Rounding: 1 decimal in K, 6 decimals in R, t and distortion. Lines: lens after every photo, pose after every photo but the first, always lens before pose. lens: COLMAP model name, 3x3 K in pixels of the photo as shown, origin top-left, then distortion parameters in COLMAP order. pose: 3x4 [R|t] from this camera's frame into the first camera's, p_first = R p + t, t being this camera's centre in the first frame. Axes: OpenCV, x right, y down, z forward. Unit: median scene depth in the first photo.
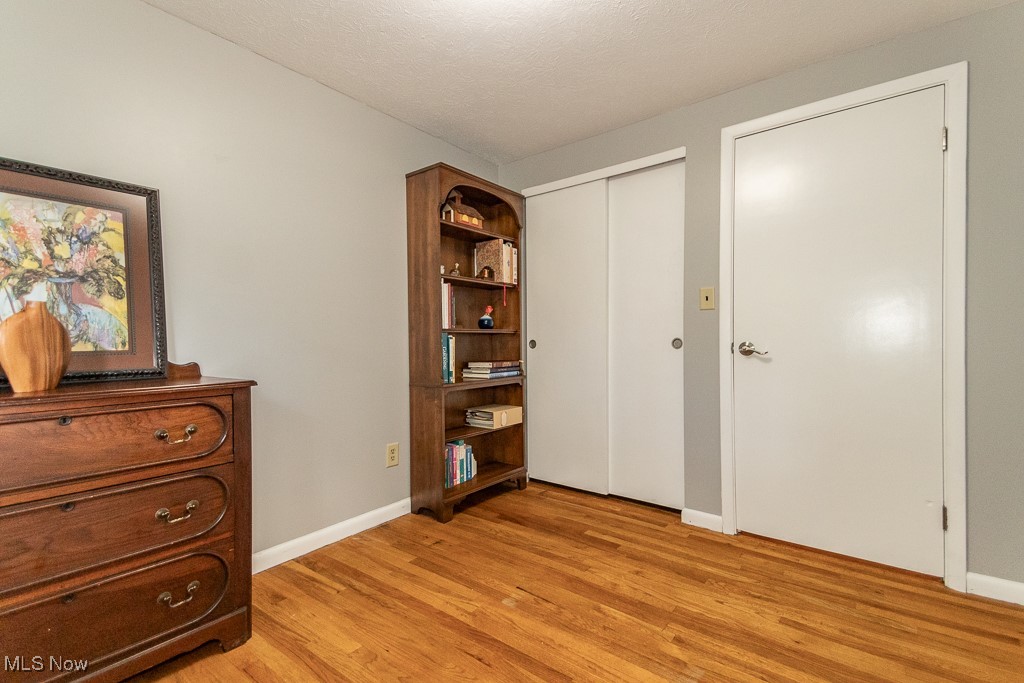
lens RADIAL K [[483.5, 0, 511.4], [0, 483.5, 343.4], [0, 0, 1]] dist [0.057097, -0.017078]
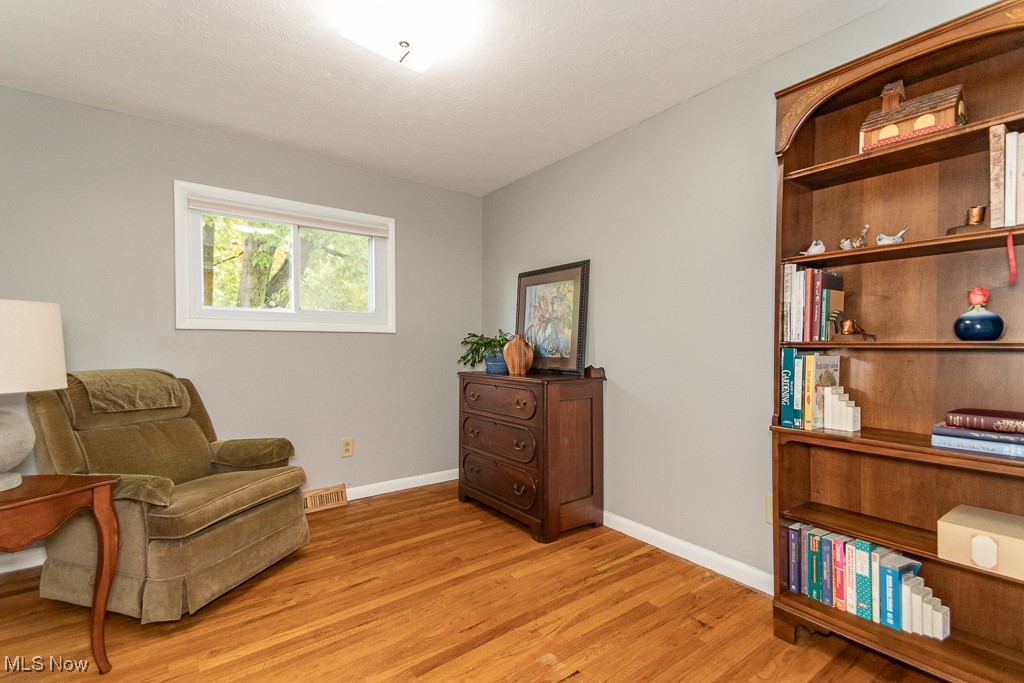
lens RADIAL K [[483.5, 0, 511.4], [0, 483.5, 343.7], [0, 0, 1]] dist [0.057097, -0.017078]
pose [[-0.297056, 0.009042, -0.954817, 0.793547], [-0.003009, 0.999941, 0.010406, -0.044727], [0.954855, 0.005964, -0.297012, 1.107740]]
